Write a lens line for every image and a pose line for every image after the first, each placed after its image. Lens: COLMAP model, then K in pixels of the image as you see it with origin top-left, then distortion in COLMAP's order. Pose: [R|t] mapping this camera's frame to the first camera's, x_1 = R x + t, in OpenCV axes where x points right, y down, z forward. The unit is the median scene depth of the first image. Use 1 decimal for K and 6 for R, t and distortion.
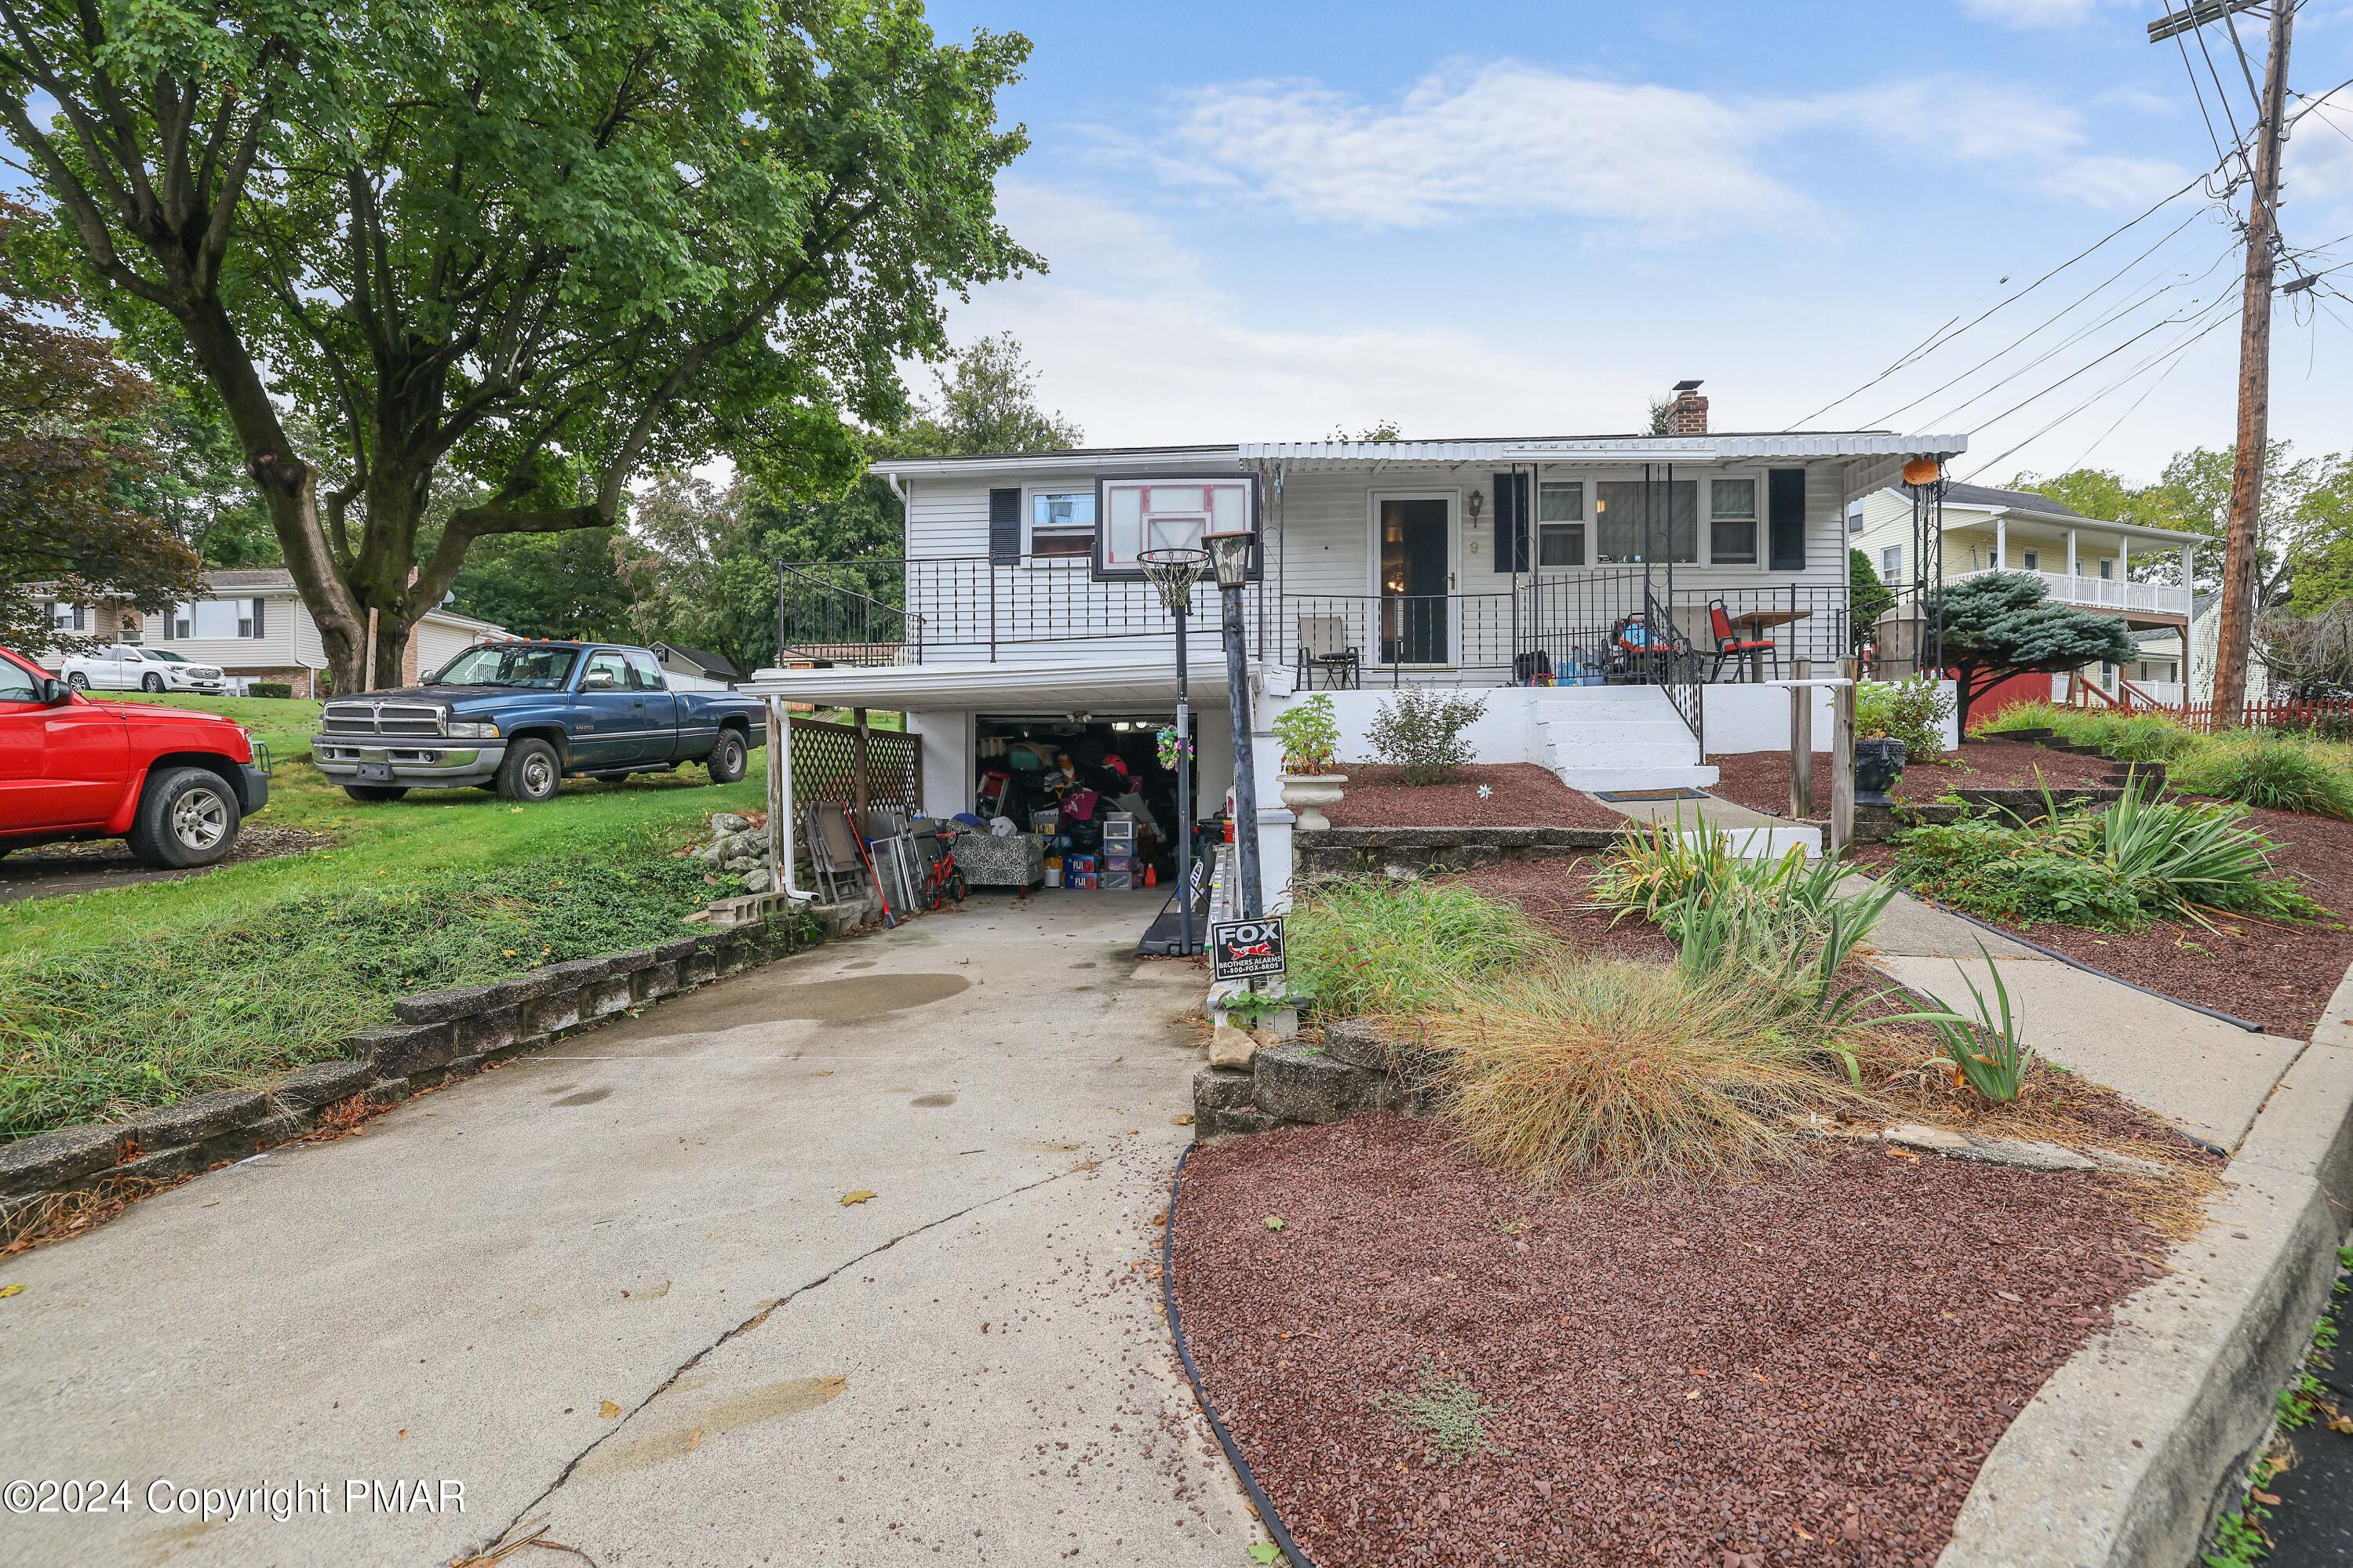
lens RADIAL K [[1041.6, 0, 1162.1], [0, 1041.6, 786.5], [0, 0, 1]] dist [-0.041564, 0.015627]
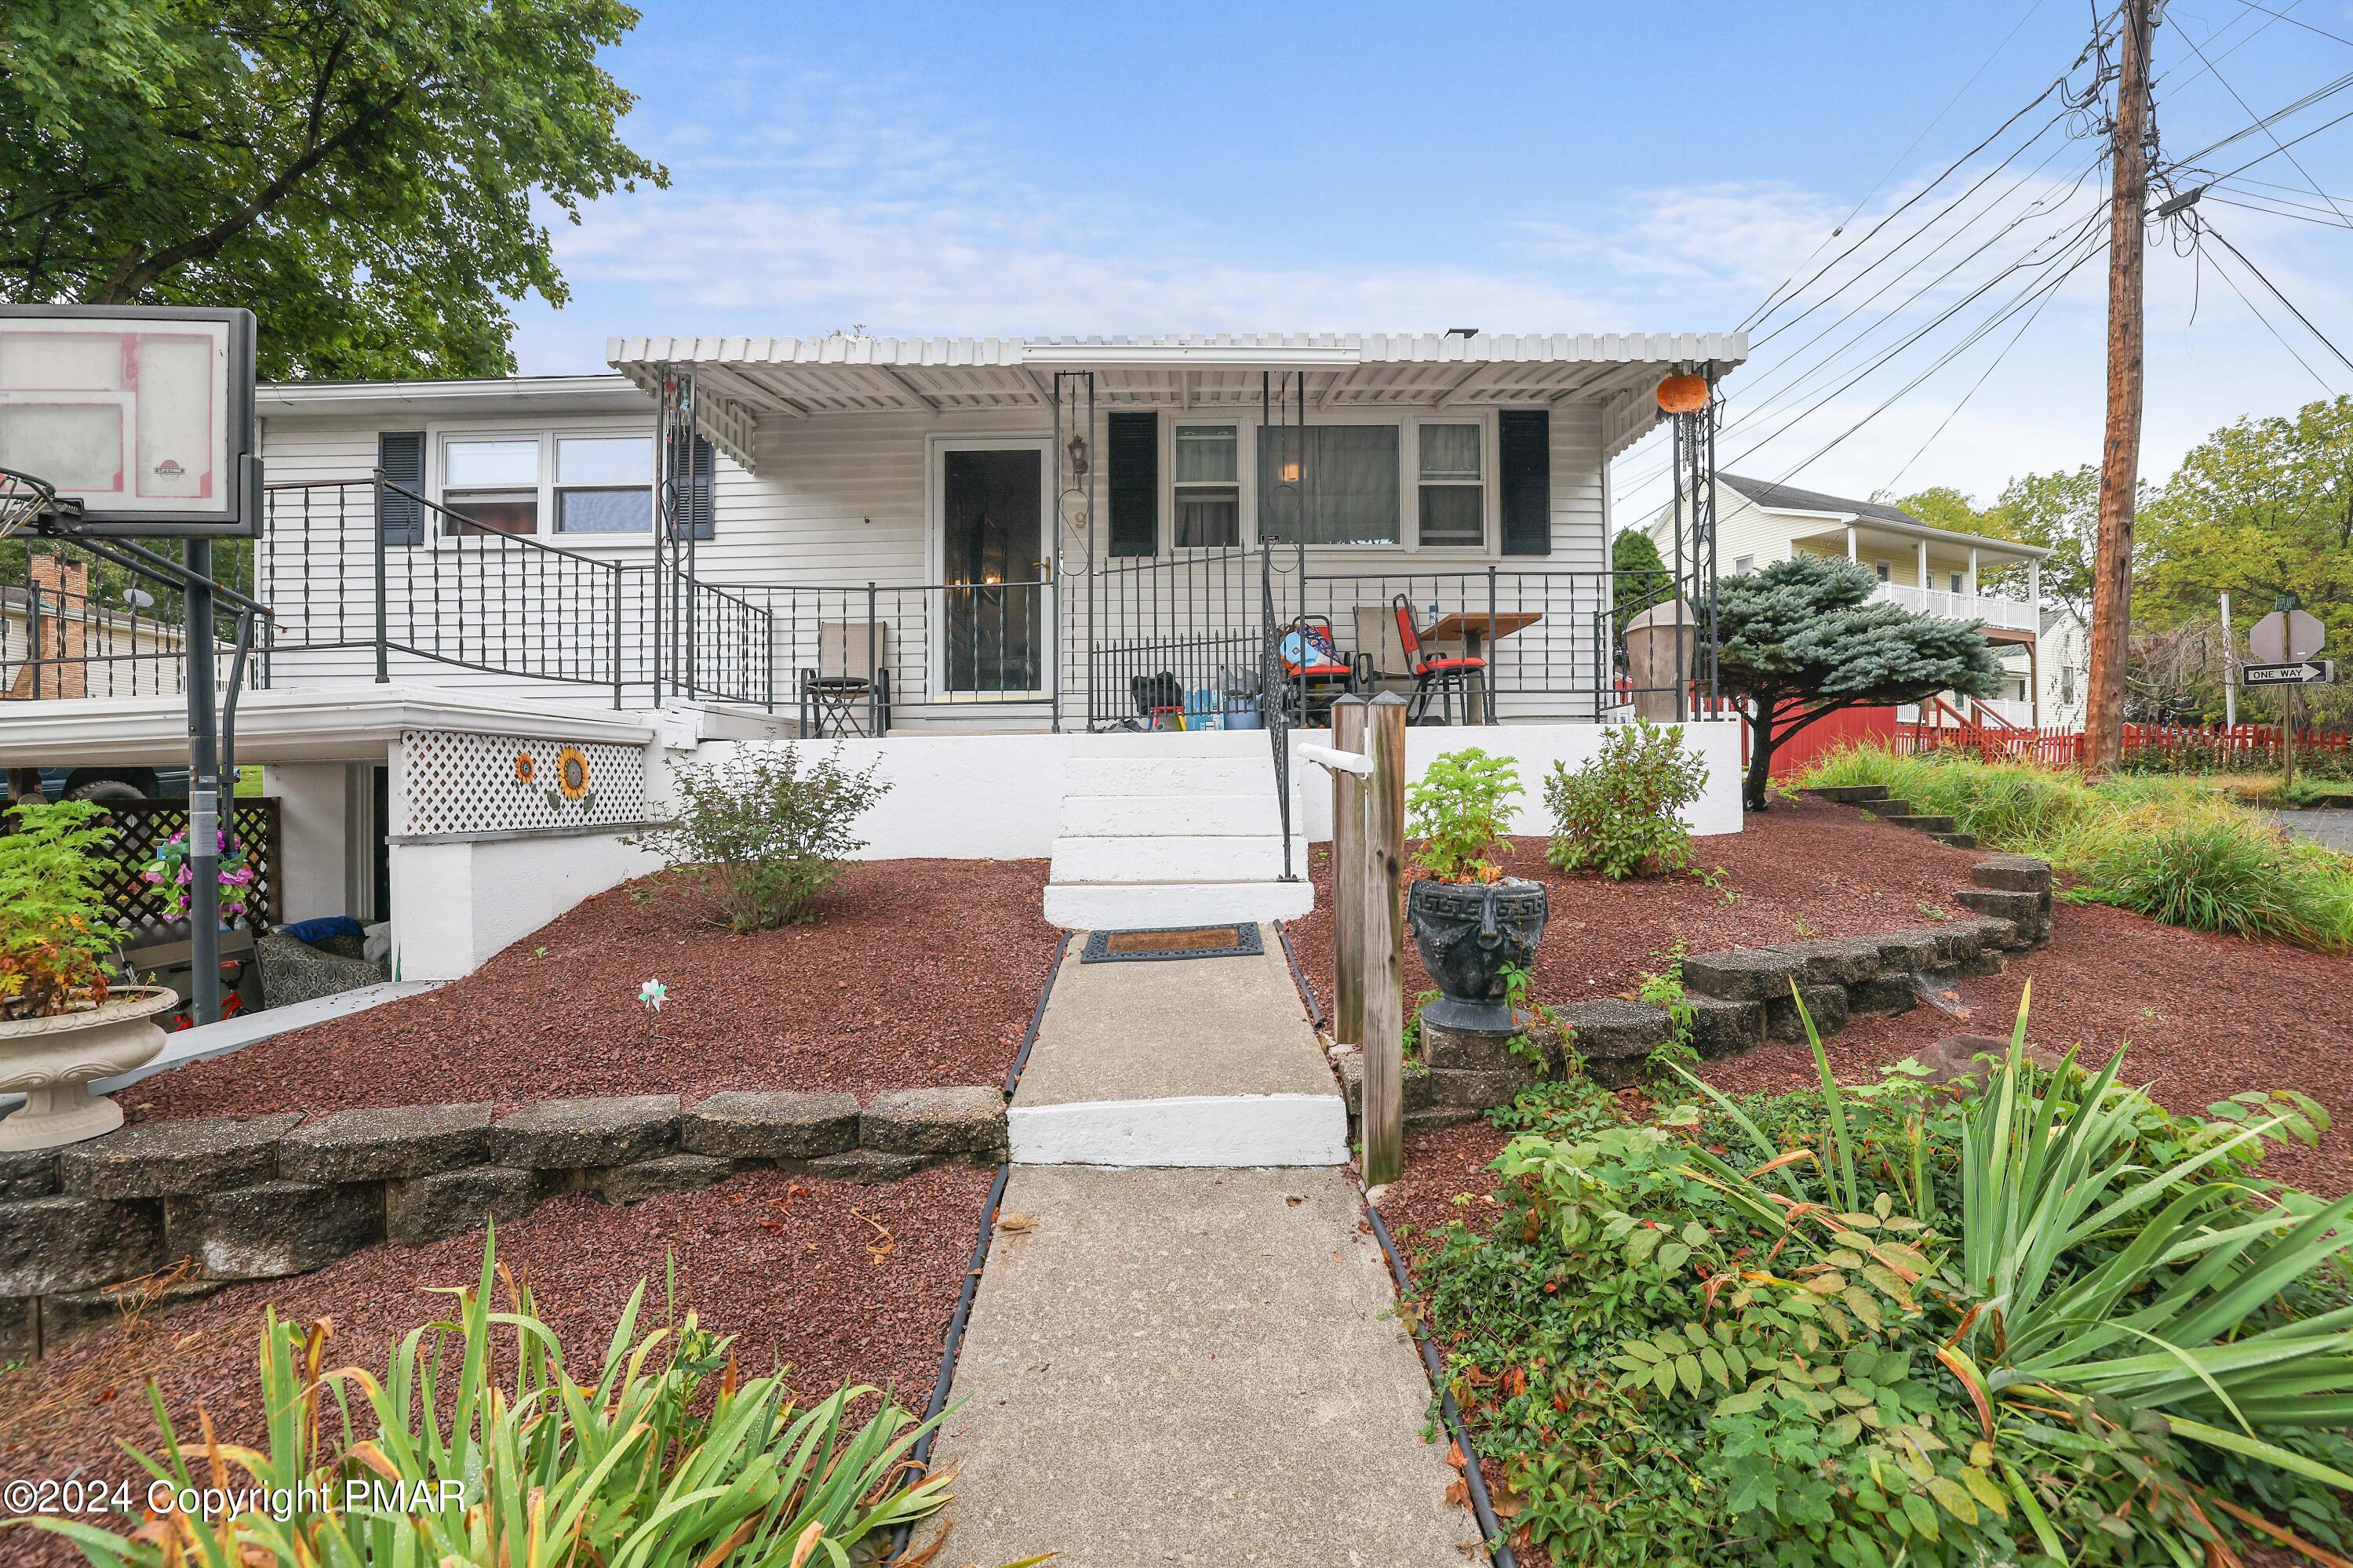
lens RADIAL K [[1031.4, 0, 1167.4], [0, 1031.4, 790.3], [0, 0, 1]] dist [-0.045507, 0.016710]
pose [[0.996522, -0.007498, 0.082996, 0.308187], [0.008157, 0.999938, -0.007599, -0.049341], [-0.082934, 0.008249, 0.996521, 0.332366]]
